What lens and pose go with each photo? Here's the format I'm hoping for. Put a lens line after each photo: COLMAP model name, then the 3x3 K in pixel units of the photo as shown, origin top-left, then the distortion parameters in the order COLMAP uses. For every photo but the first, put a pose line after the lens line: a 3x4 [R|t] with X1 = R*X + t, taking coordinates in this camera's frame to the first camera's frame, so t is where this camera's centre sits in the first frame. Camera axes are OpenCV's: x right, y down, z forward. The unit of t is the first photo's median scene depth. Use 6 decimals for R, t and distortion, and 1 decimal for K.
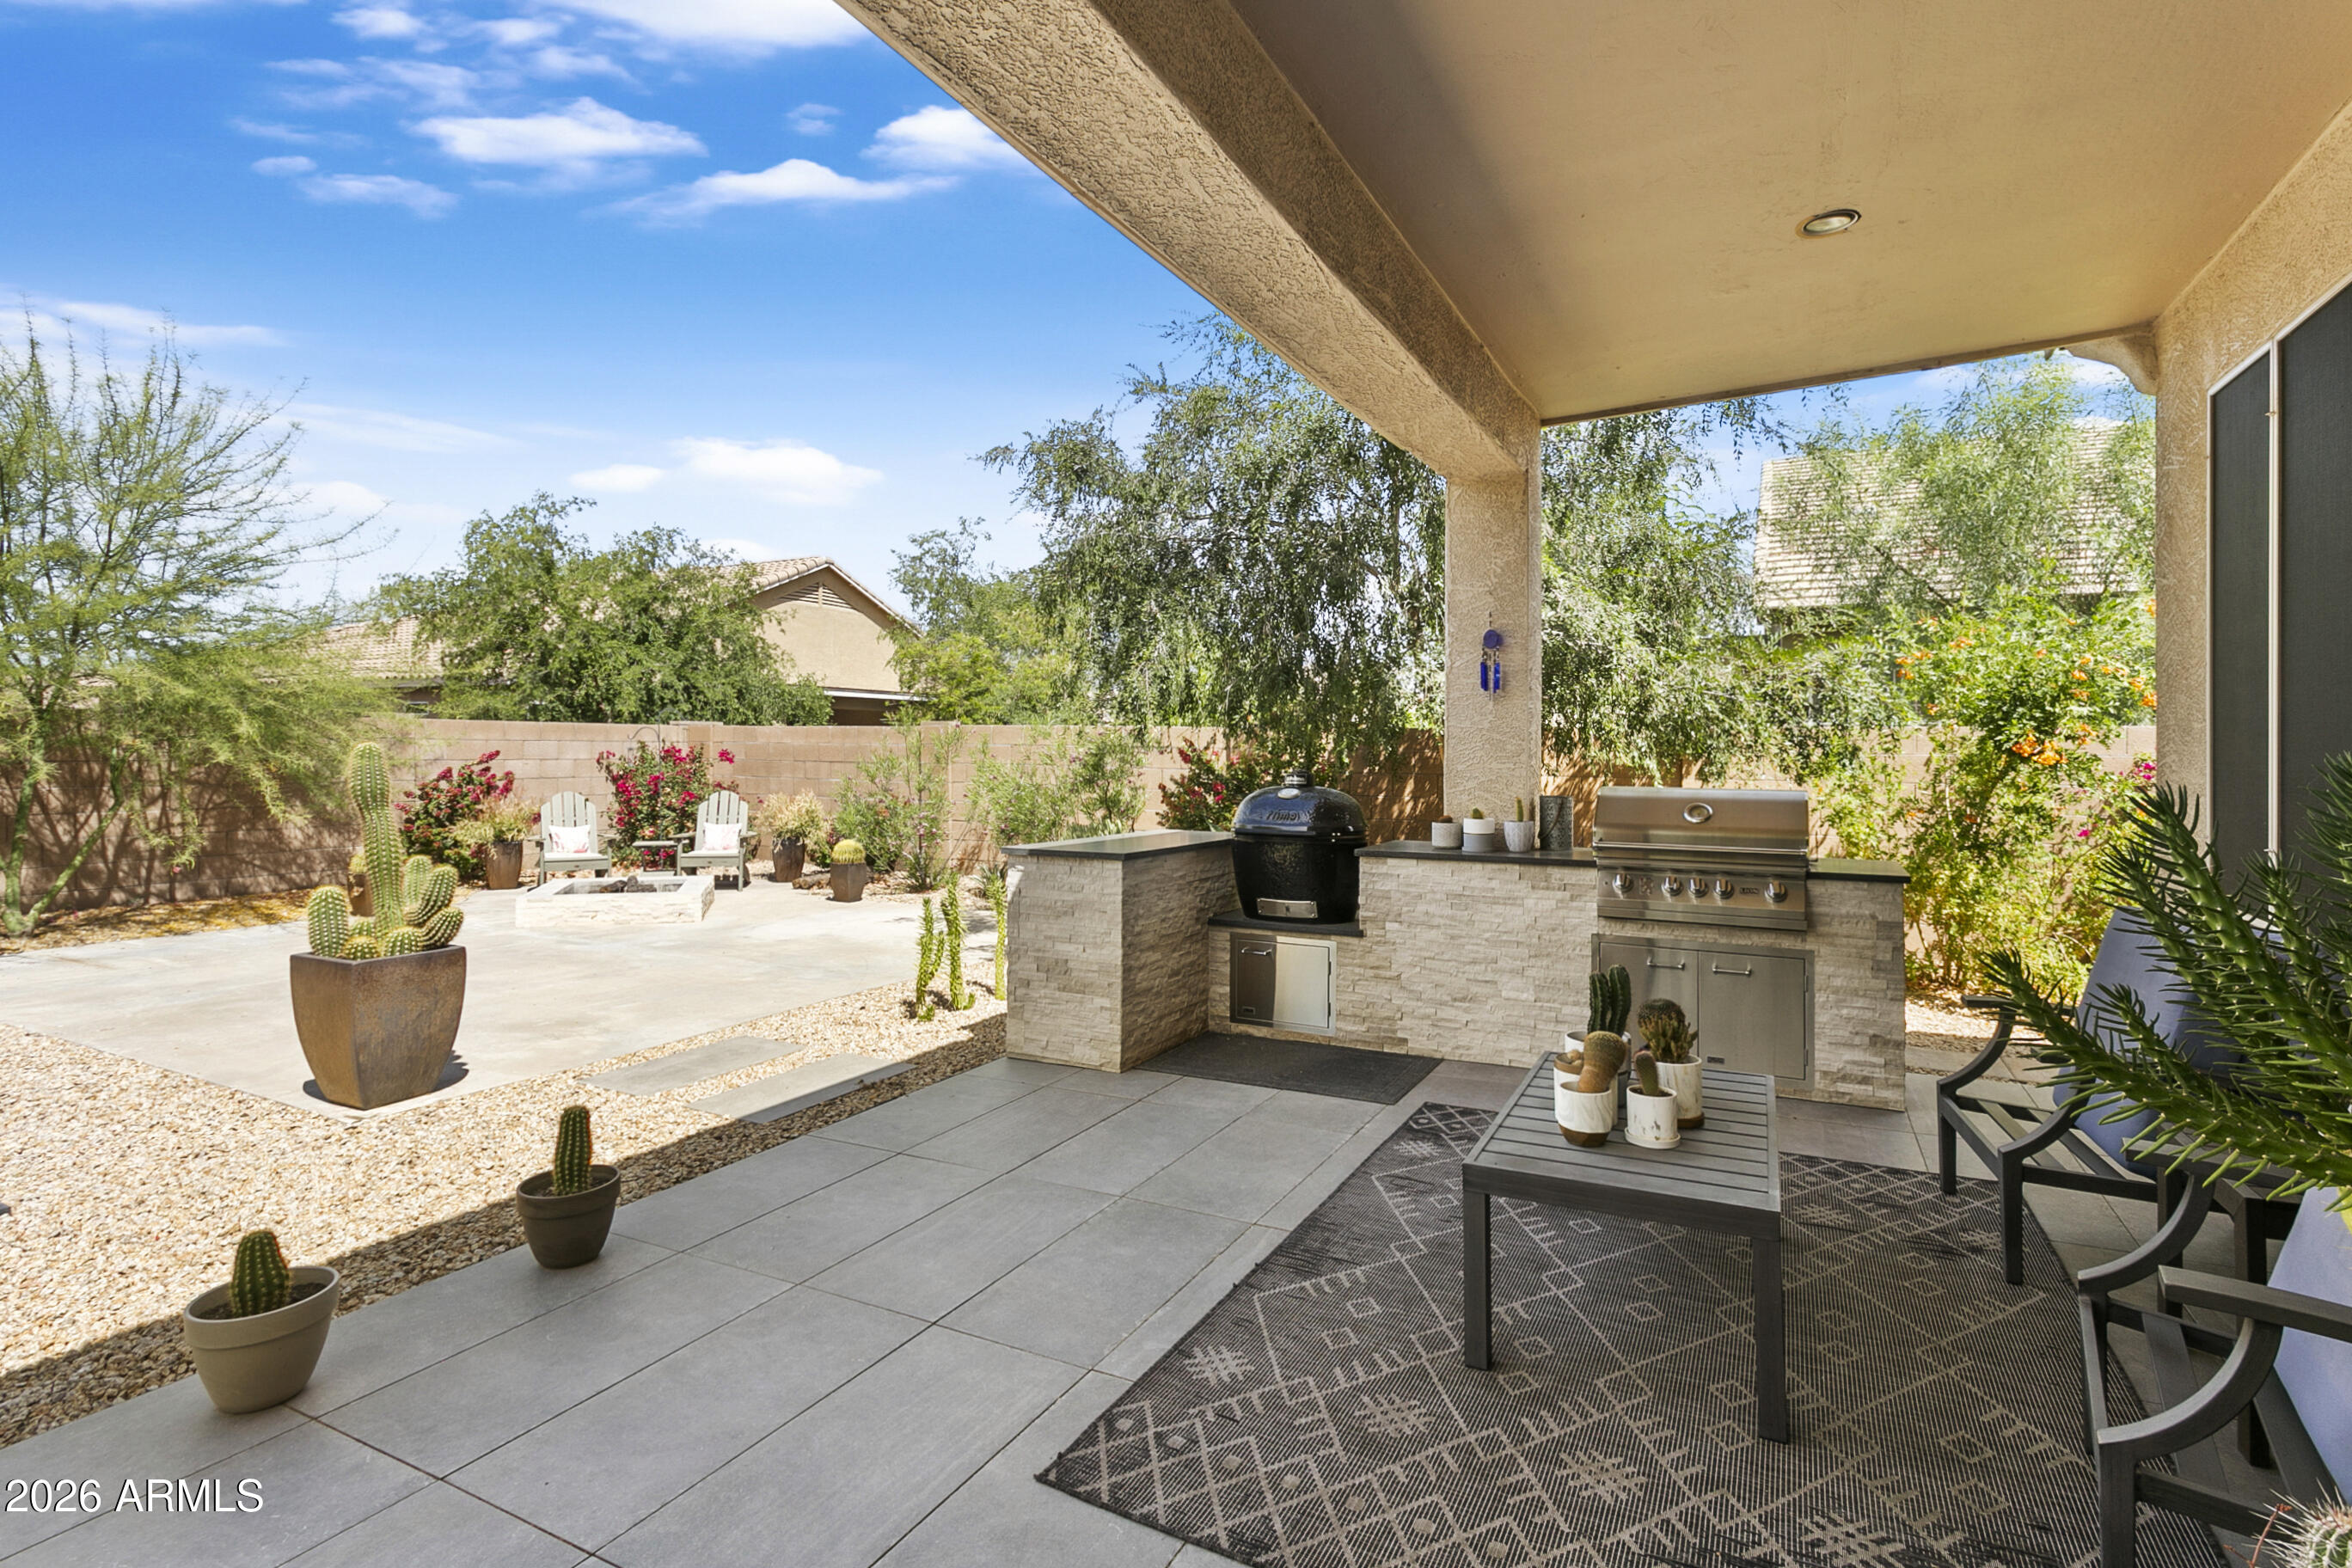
lens RADIAL K [[1149.9, 0, 1174.6], [0, 1149.9, 774.5], [0, 0, 1]] dist [0.001712, 0.000899]
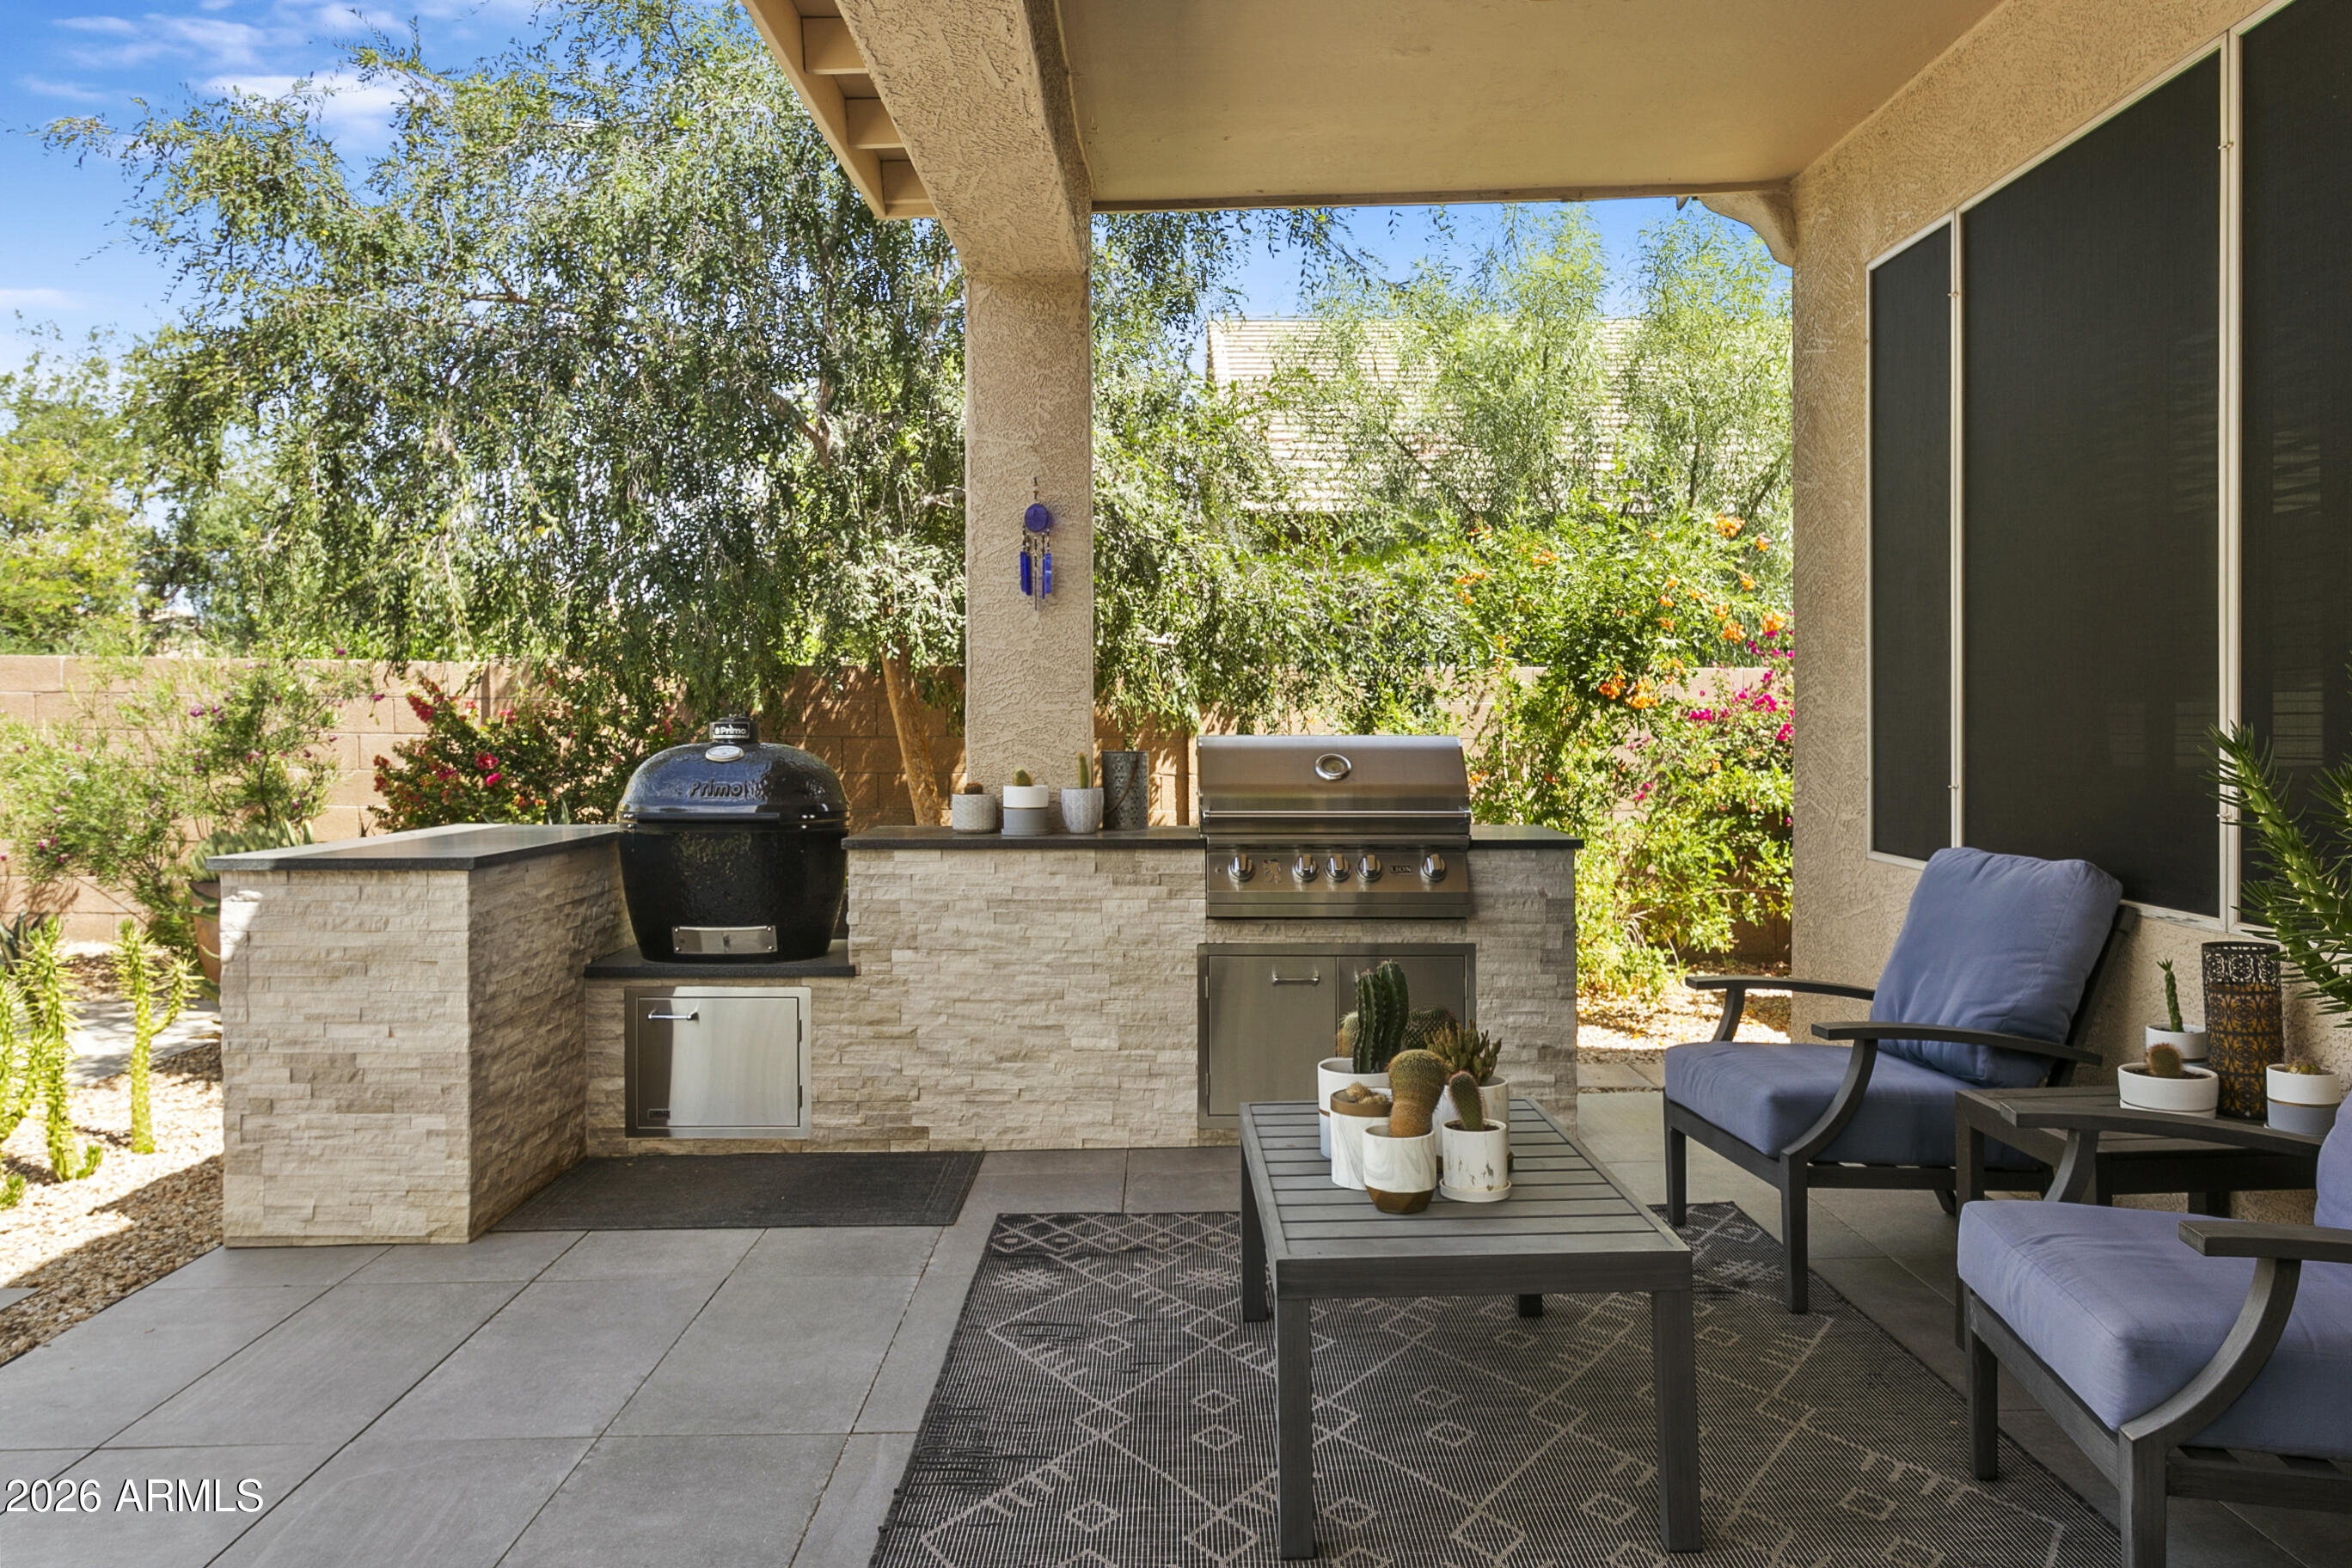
lens RADIAL K [[1753.8, 0, 1220.6], [0, 1753.8, 753.8], [0, 0, 1]] dist [0.002900, 0.012341]
pose [[0.877694, -0.014103, 0.479014, -0.098119], [0.013694, 0.999897, 0.004347, 0.013507], [-0.479026, 0.002744, 0.877796, 0.041183]]
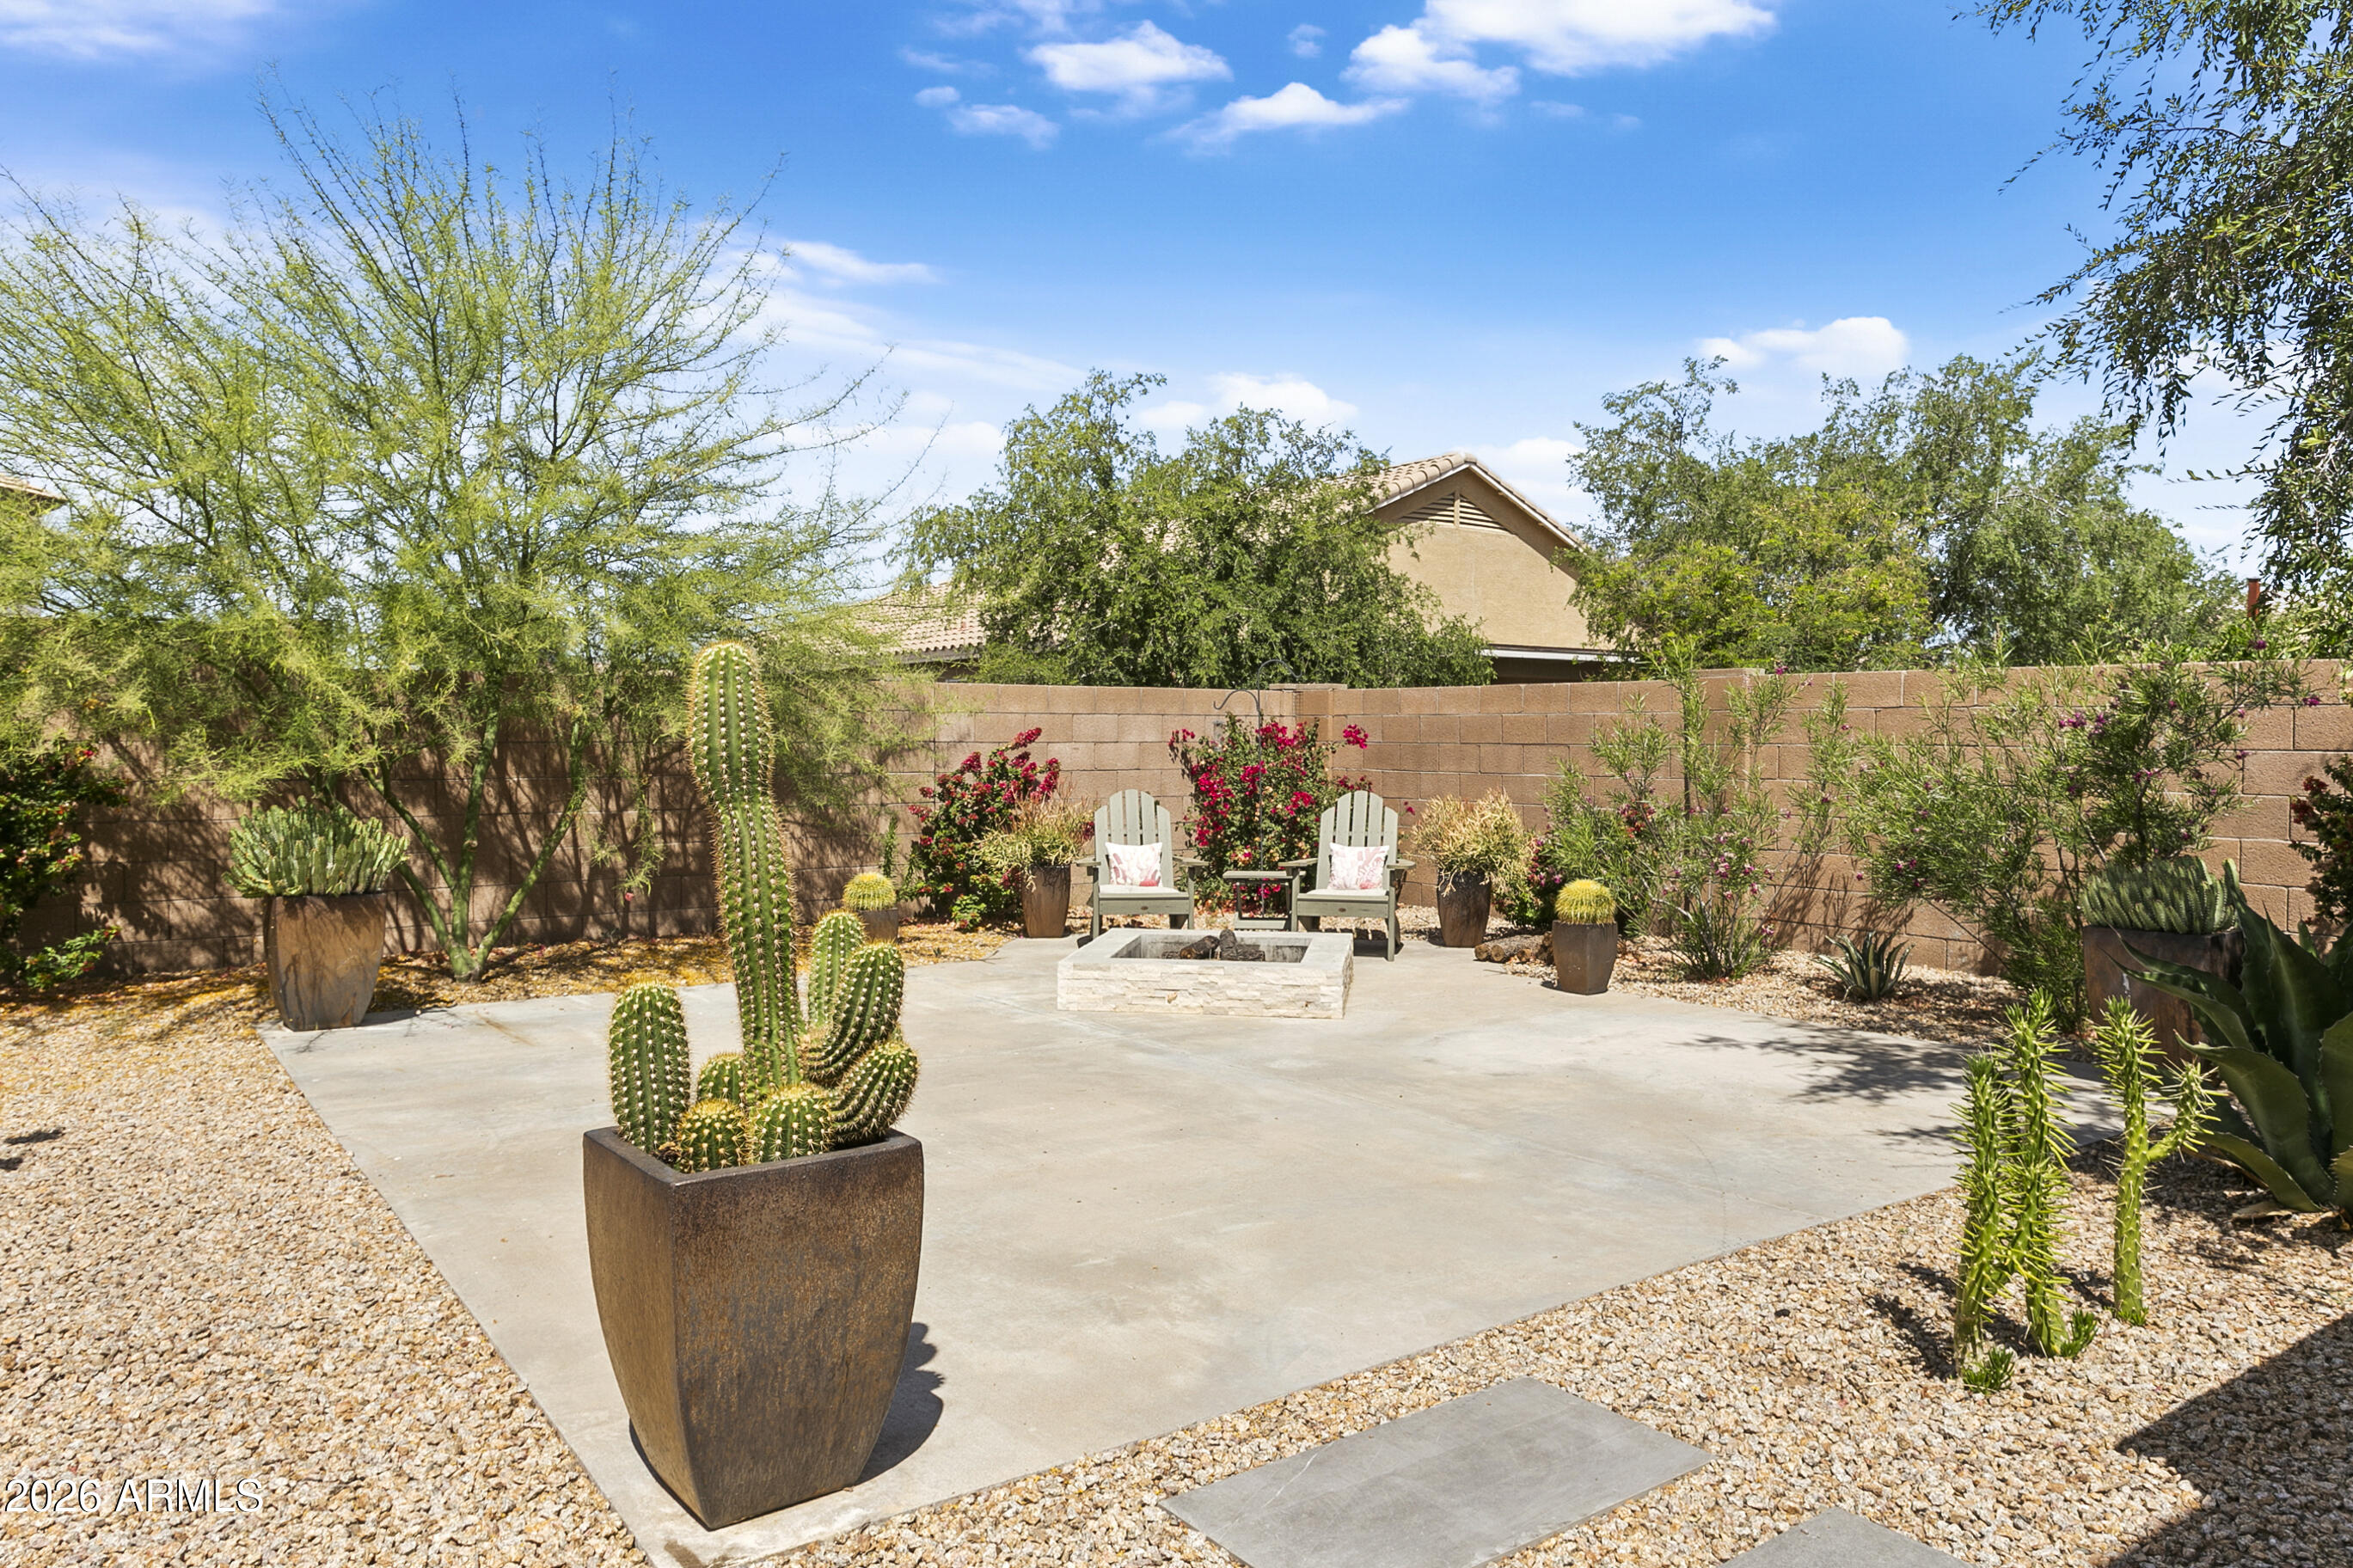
lens RADIAL K [[1625.8, 0, 1170.0], [0, 1625.8, 793.7], [0, 0, 1]] dist [0.075254, 0.002295]
pose [[0.896587, 0.006711, -0.442817, -0.186675], [-0.002586, 0.999947, 0.009920, 0.013659], [0.442860, -0.007749, 0.896557, 0.344423]]
